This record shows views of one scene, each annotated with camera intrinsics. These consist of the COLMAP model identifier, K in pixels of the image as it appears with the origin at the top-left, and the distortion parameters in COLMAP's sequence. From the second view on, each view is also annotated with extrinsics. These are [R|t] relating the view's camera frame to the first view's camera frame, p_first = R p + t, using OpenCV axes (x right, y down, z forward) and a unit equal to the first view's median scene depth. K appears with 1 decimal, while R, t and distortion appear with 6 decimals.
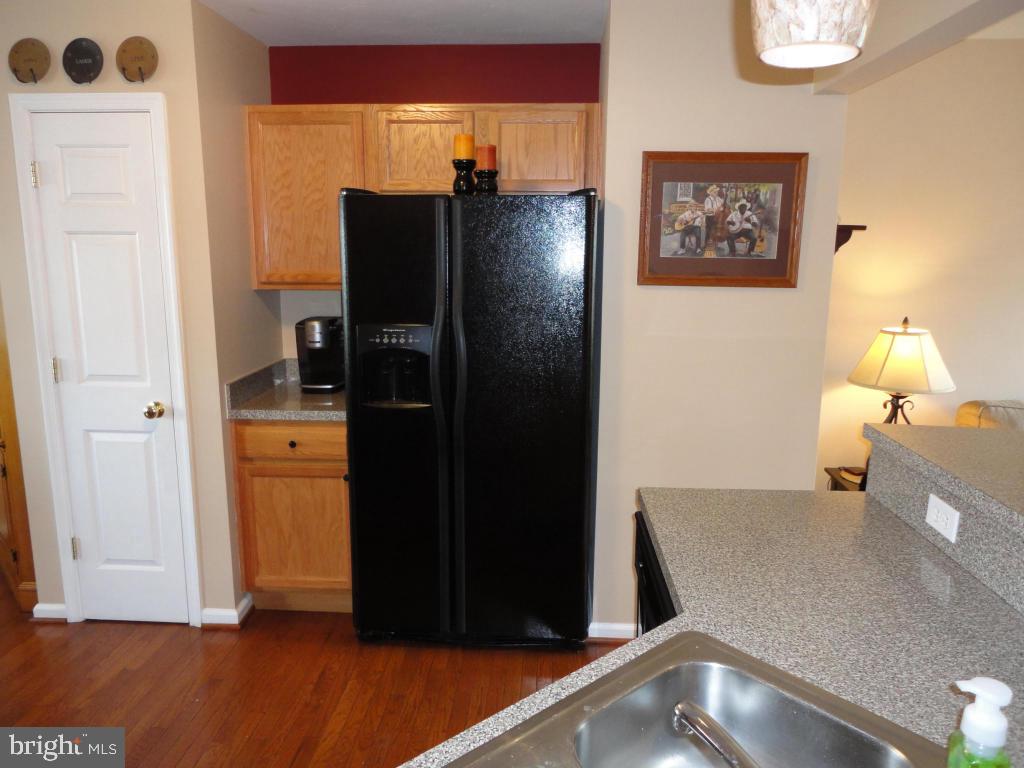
lens RADIAL K [[748.5, 0, 506.4], [0, 748.5, 382.8], [0, 0, 1]] dist [0.000336, -0.000887]
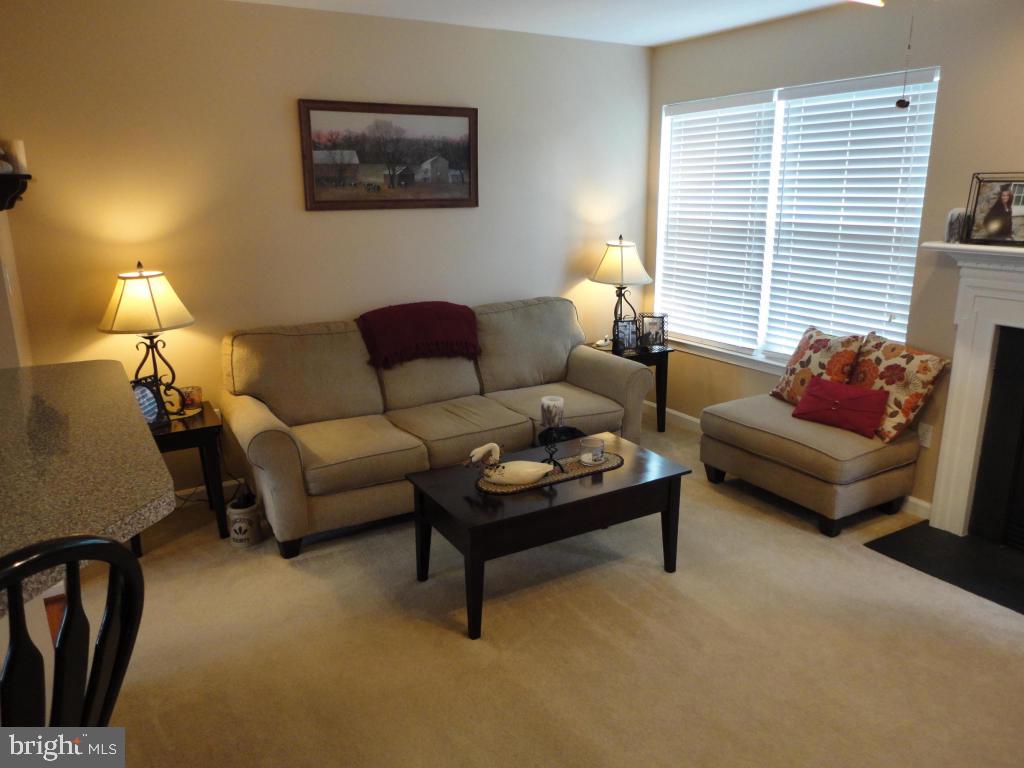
lens RADIAL K [[748.5, 0, 509.7], [0, 748.5, 385.2], [0, 0, 1]] dist [0.000336, -0.000887]
pose [[0.833419, -0.161987, 0.528369, 0.442274], [0.125696, 0.986581, 0.104201, 0.046021], [-0.538158, -0.020429, 0.842596, -0.203354]]
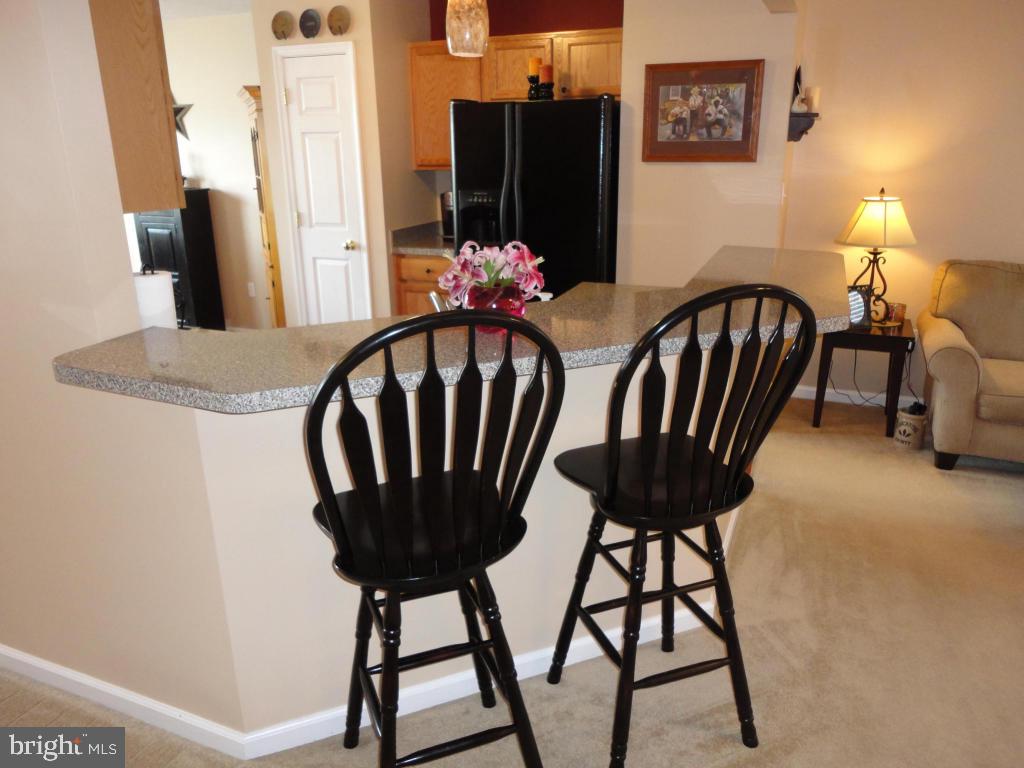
lens RADIAL K [[748.5, 0, 517.2], [0, 748.5, 381.0], [0, 0, 1]] dist [0.000336, -0.000887]
pose [[0.945799, 0.080302, -0.314668, 0.433650], [-0.041587, 0.990917, 0.127880, 0.111733], [0.322079, -0.107862, 0.940548, -0.467169]]
